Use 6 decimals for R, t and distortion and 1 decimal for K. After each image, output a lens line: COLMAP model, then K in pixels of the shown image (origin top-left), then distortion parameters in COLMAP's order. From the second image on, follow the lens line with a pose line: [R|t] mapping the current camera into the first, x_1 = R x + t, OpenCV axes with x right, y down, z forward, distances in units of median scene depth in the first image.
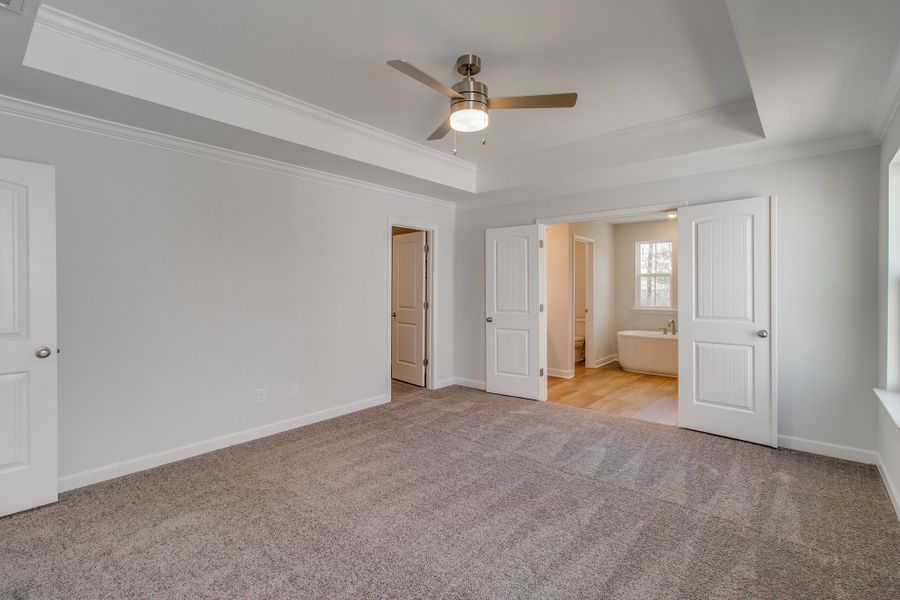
lens RADIAL K [[418.9, 0, 453.3], [0, 418.9, 293.7], [0, 0, 1]] dist [0.003044, -0.002012]
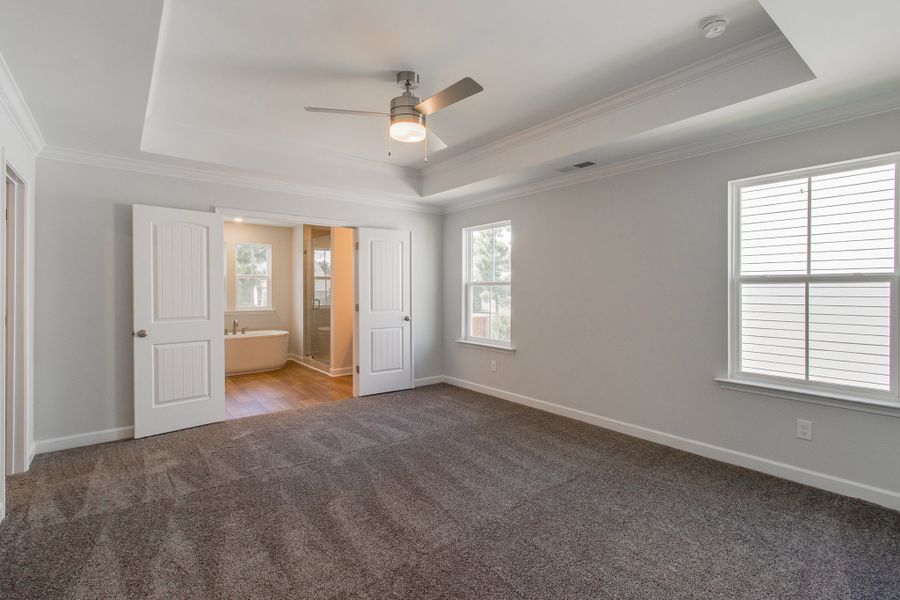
lens RADIAL K [[418.9, 0, 457.8], [0, 418.9, 291.7], [0, 0, 1]] dist [0.003044, -0.002012]
pose [[0.182862, -0.005468, 0.983123, -0.643064], [0.011883, 0.999924, 0.003352, -0.006076], [-0.983067, 0.011069, 0.182913, 0.440799]]
